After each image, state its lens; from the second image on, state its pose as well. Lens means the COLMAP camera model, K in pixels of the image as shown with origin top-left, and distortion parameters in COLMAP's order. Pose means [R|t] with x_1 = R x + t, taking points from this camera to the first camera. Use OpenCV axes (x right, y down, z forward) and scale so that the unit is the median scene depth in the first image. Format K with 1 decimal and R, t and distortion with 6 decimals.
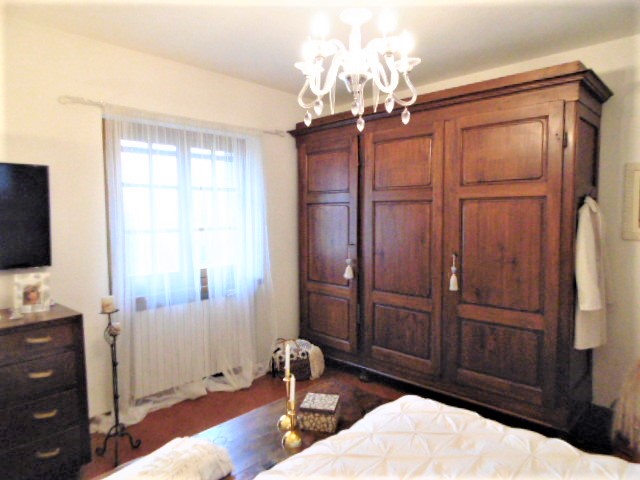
lens RADIAL K [[422.3, 0, 318.1], [0, 422.3, 240.1], [0, 0, 1]] dist [0.020018, -0.010322]
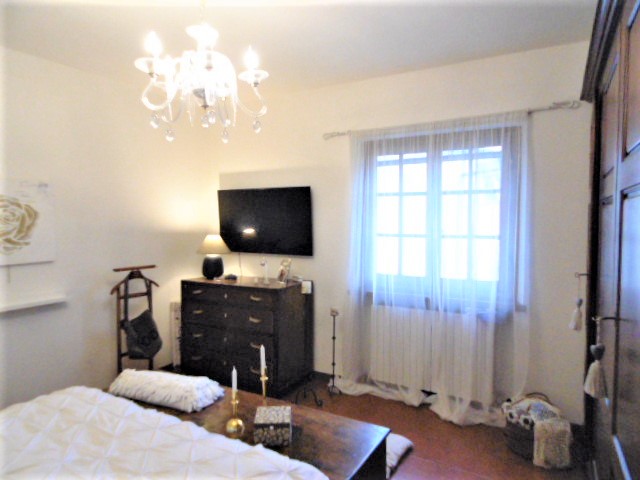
lens RADIAL K [[422.3, 0, 318.1], [0, 422.3, 240.1], [0, 0, 1]] dist [0.020018, -0.010322]
pose [[0.248977, 0.057135, -0.966823, 0.622269], [-0.060080, 0.997247, 0.043462, -0.045401], [0.966644, 0.047265, 0.251725, 0.544537]]
